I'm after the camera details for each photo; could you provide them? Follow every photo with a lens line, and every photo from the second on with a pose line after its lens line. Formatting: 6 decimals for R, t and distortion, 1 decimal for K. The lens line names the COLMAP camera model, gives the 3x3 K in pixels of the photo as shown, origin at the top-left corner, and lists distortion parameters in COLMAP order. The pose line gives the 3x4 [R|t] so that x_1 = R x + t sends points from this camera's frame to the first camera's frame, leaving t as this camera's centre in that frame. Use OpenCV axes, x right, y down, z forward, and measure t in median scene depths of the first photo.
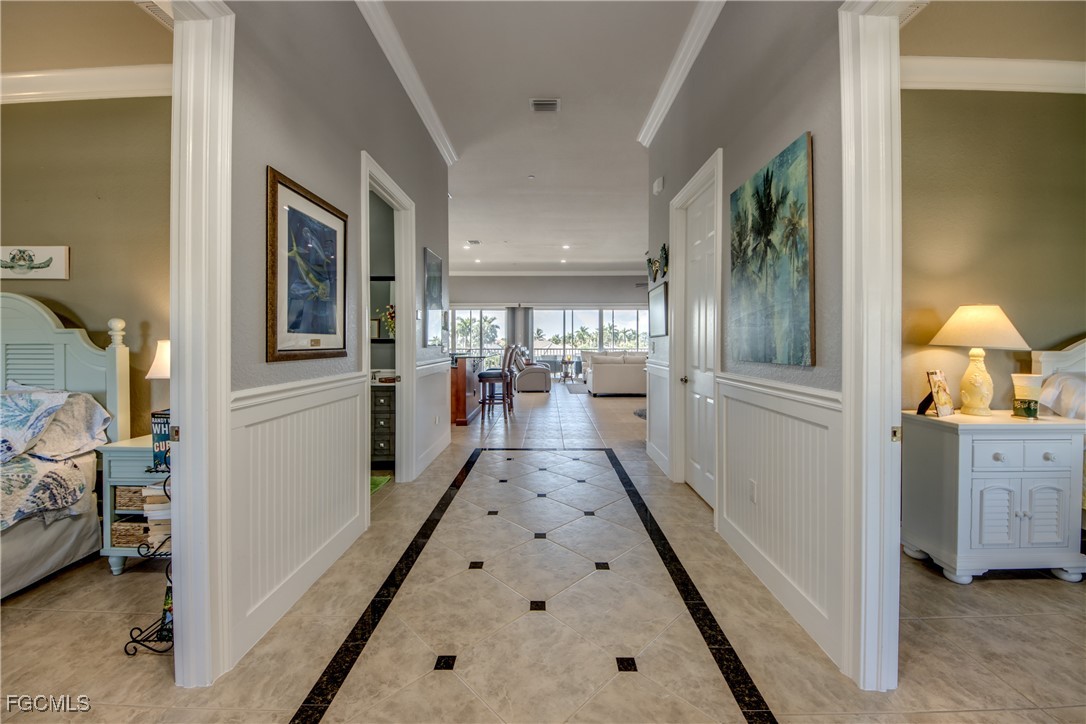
lens RADIAL K [[412.2, 0, 558.4], [0, 412.2, 343.4], [0, 0, 1]] dist [0.016989, -0.009871]
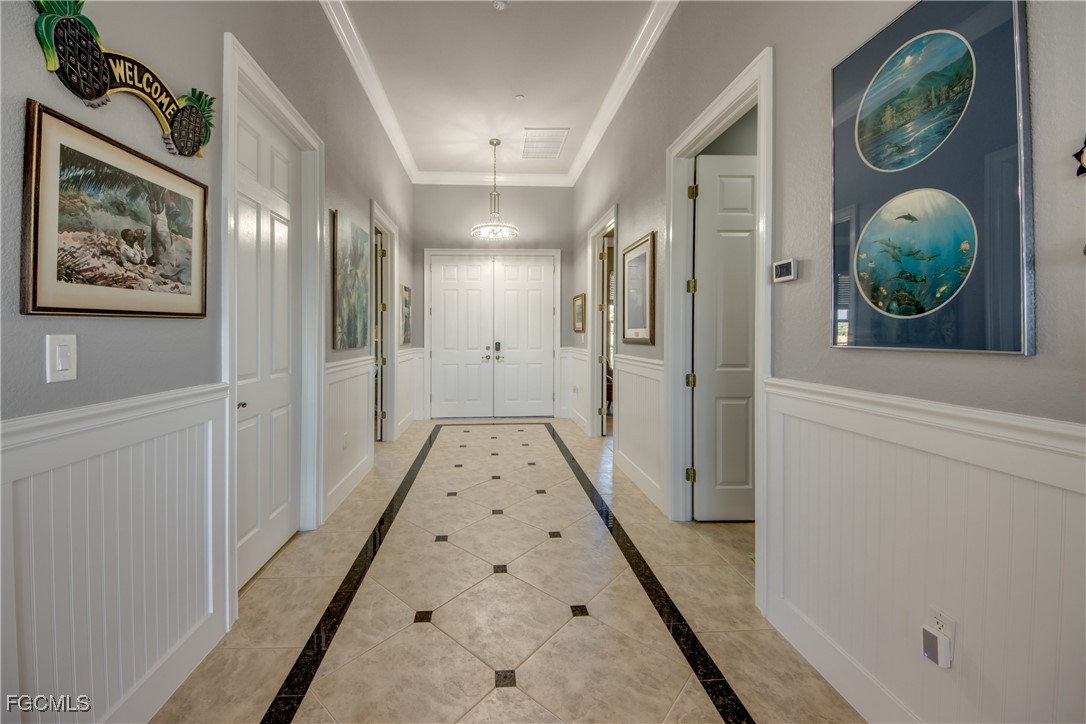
lens RADIAL K [[412.2, 0, 522.3], [0, 412.2, 331.2], [0, 0, 1]] dist [0.016989, -0.009871]
pose [[-0.998742, 0.002604, -0.050079, -0.011283], [0.002800, 0.999989, -0.003837, -0.002140], [0.050069, -0.003973, -0.998738, 0.424642]]
